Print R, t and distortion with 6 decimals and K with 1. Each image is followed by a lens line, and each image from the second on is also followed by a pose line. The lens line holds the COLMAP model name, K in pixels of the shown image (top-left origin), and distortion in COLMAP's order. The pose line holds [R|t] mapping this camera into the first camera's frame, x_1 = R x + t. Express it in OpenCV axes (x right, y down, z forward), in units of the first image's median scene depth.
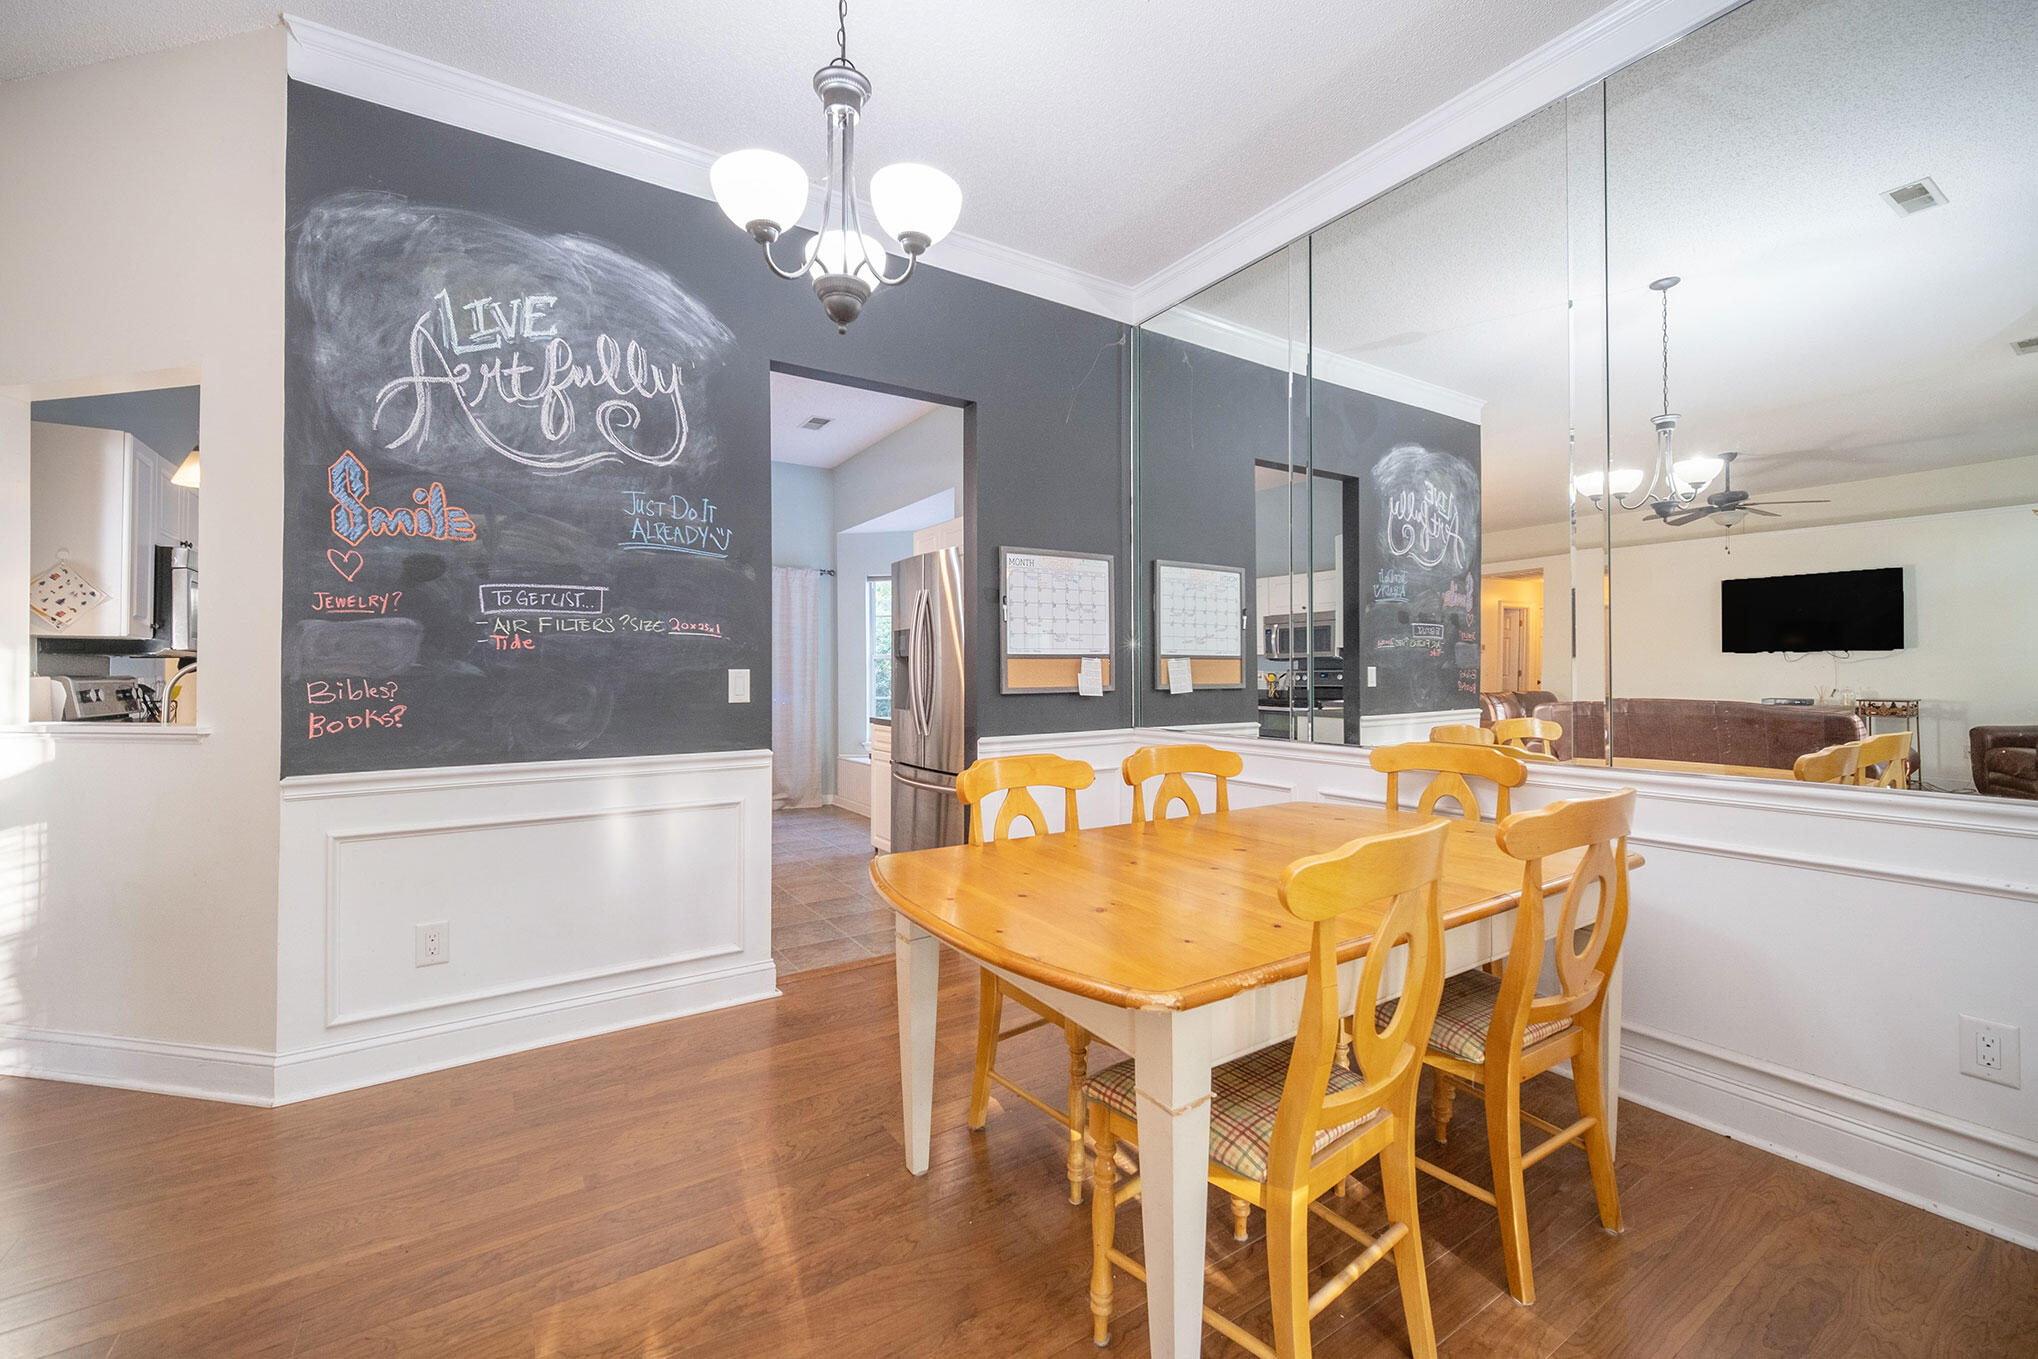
lens RADIAL K [[828.6, 0, 1019.1], [0, 828.6, 673.4], [0, 0, 1]] dist [-0.013550, 0.000172]
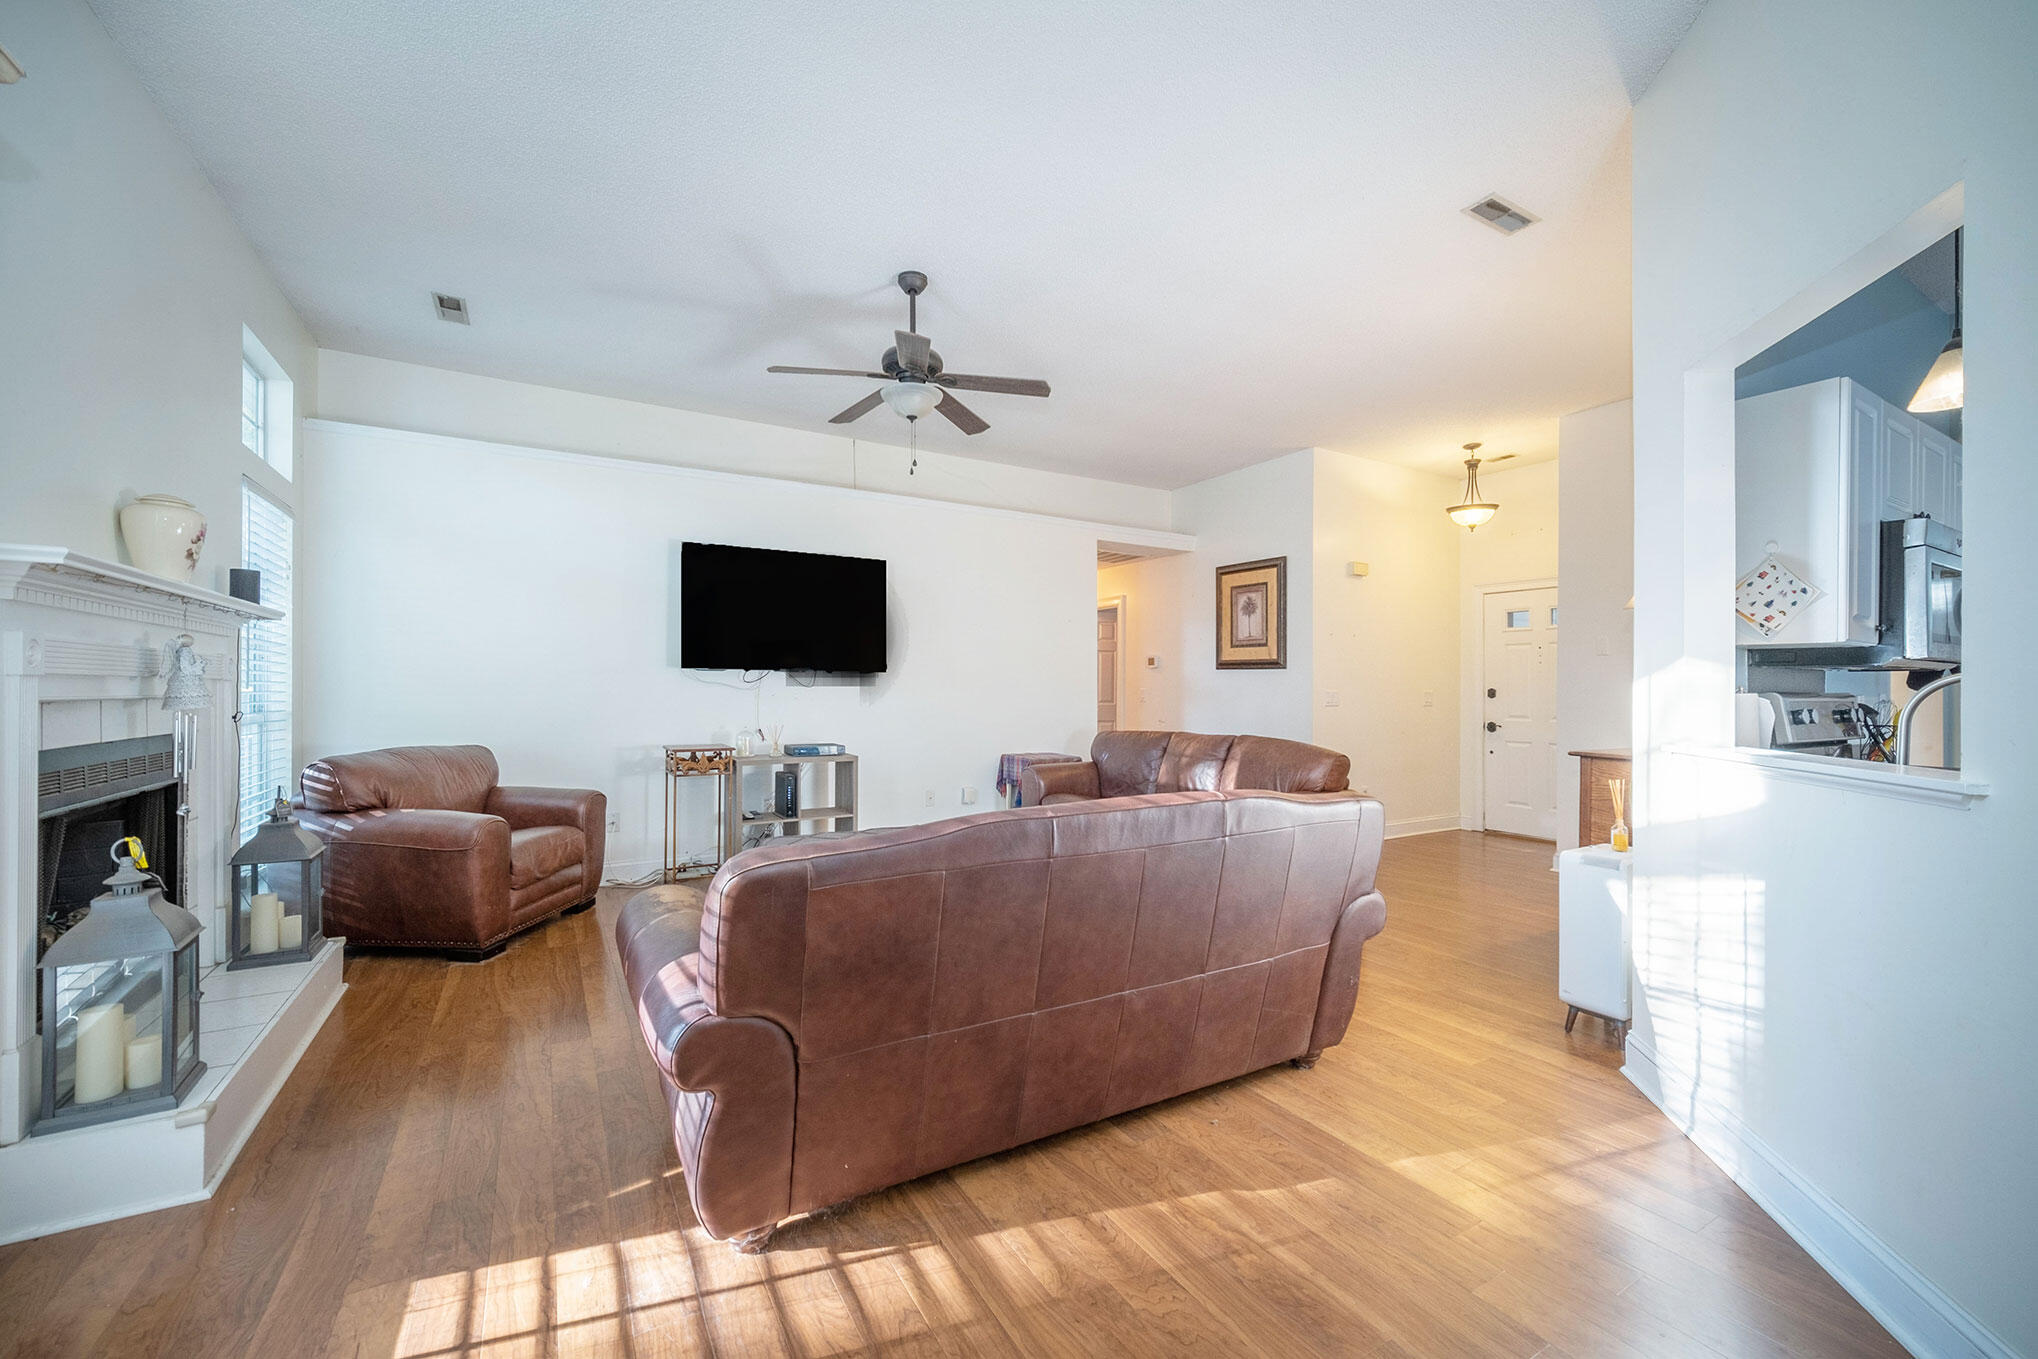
lens RADIAL K [[828.6, 0, 1019.1], [0, 828.6, 673.4], [0, 0, 1]] dist [-0.013550, 0.000172]
pose [[-0.049615, -0.009931, -0.998719, -0.269055], [-0.010936, 0.999896, -0.009399, -0.000281], [0.998709, 0.010456, -0.049718, 0.244857]]
